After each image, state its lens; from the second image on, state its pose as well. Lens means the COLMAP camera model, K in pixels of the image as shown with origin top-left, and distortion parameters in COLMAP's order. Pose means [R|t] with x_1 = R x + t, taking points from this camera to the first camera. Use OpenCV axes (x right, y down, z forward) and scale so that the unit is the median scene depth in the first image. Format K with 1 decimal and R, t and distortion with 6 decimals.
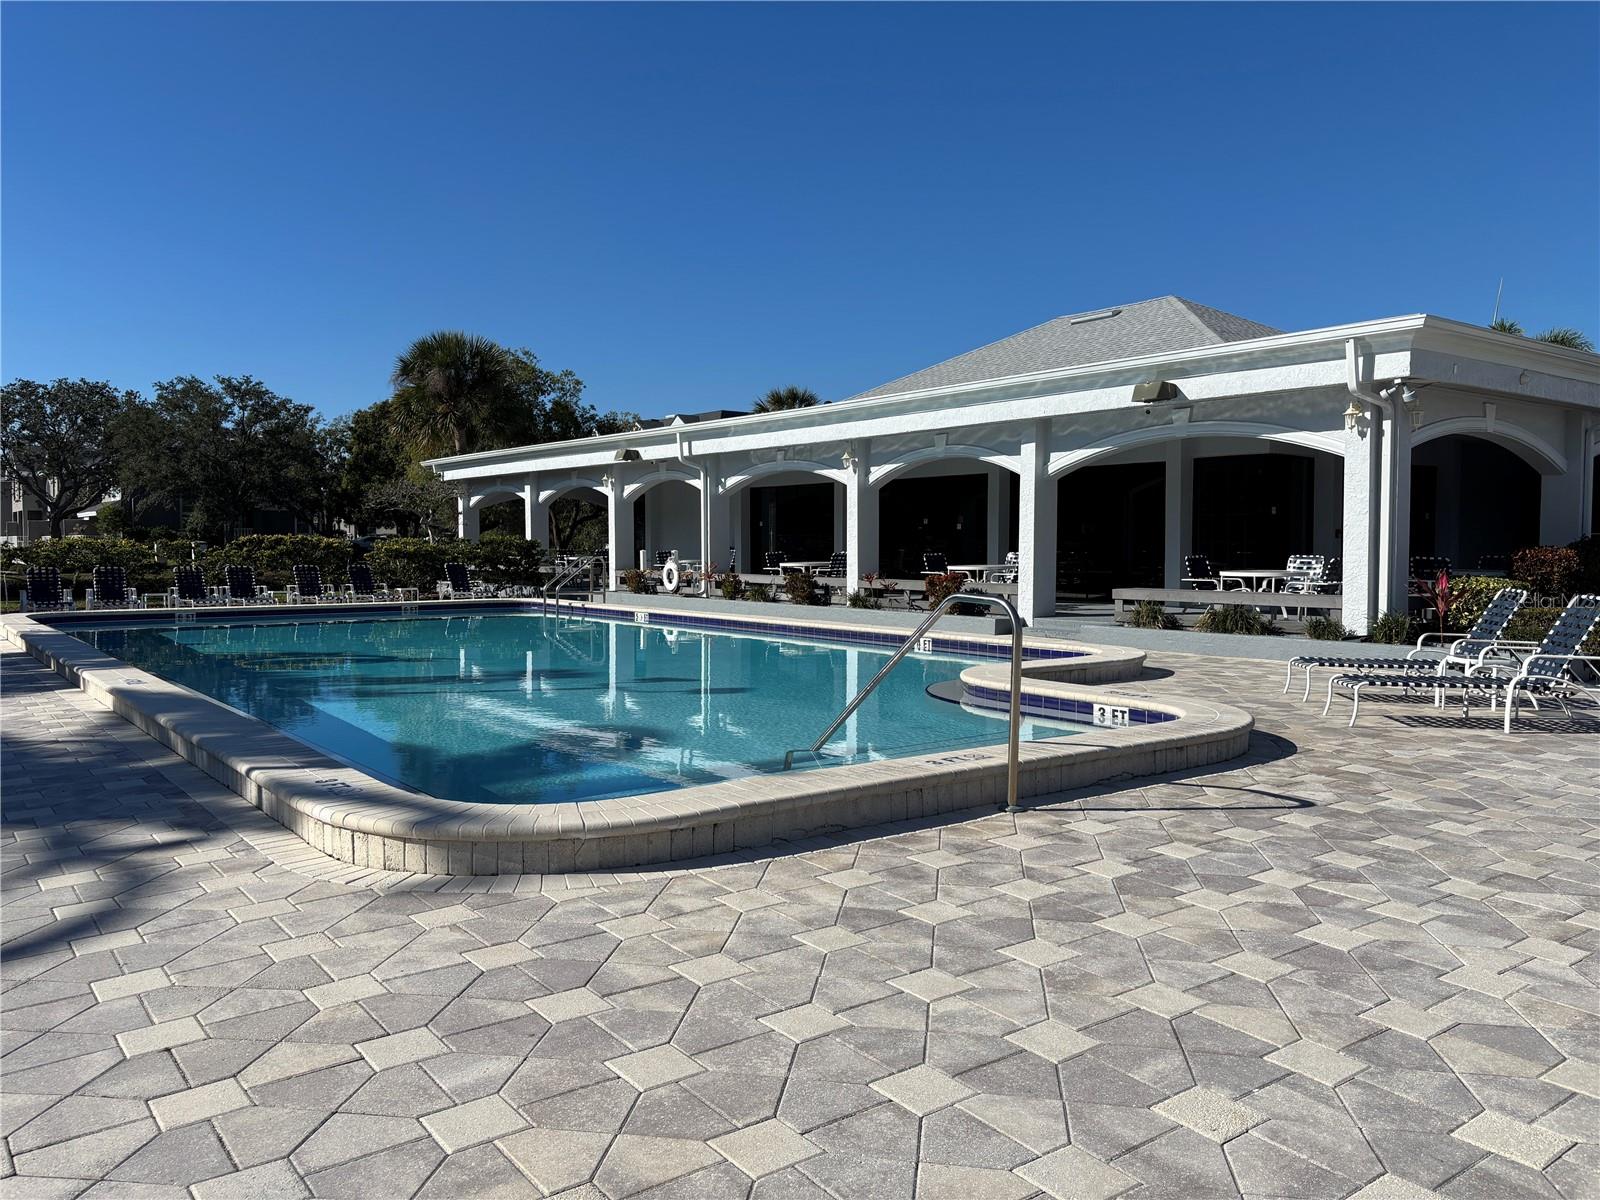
lens RADIAL K [[1222.0, 0, 787.1], [0, 1222.0, 600.8], [0, 0, 1]] dist [0.042473, -0.044727]
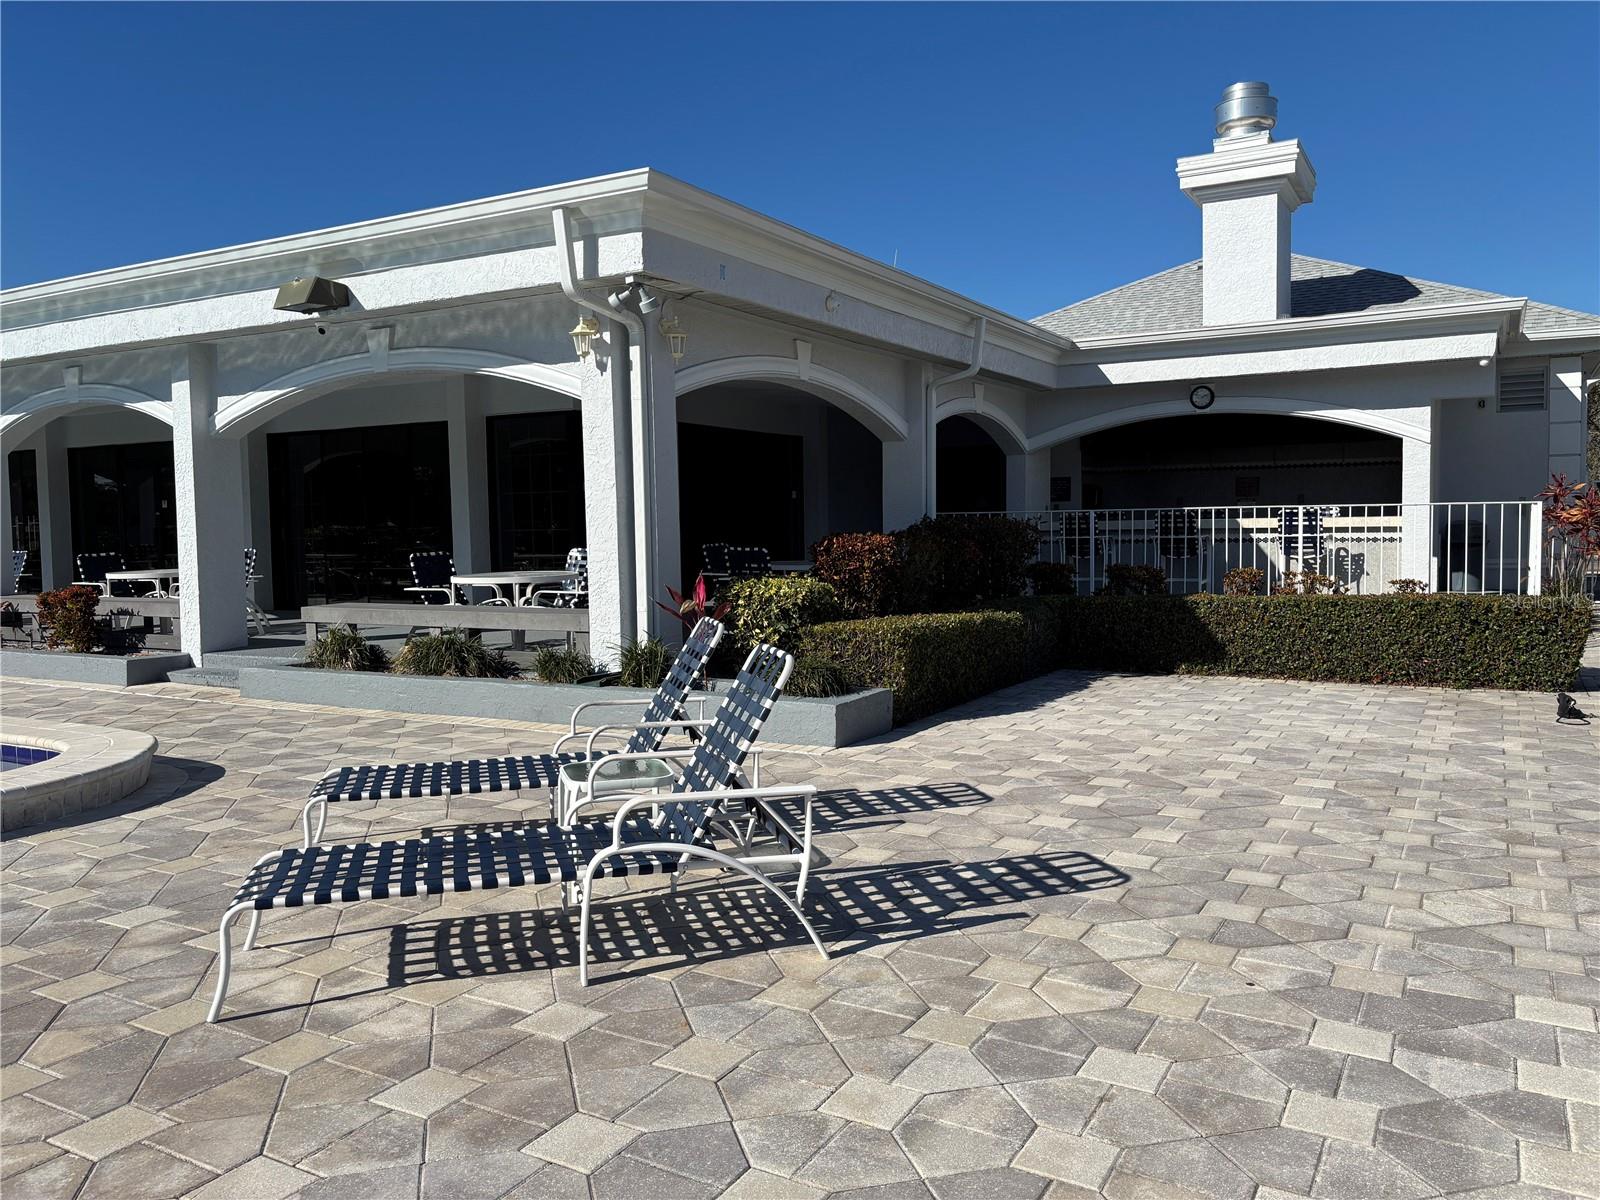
lens RADIAL K [[1222.0, 0, 805.3], [0, 1222.0, 599.1], [0, 0, 1]] dist [0.042473, -0.044727]
pose [[0.916343, -0.039999, 0.398391, 0.286961], [0.035878, 0.999198, 0.017799, -0.017992], [-0.398783, -0.002017, 0.917043, 0.339975]]
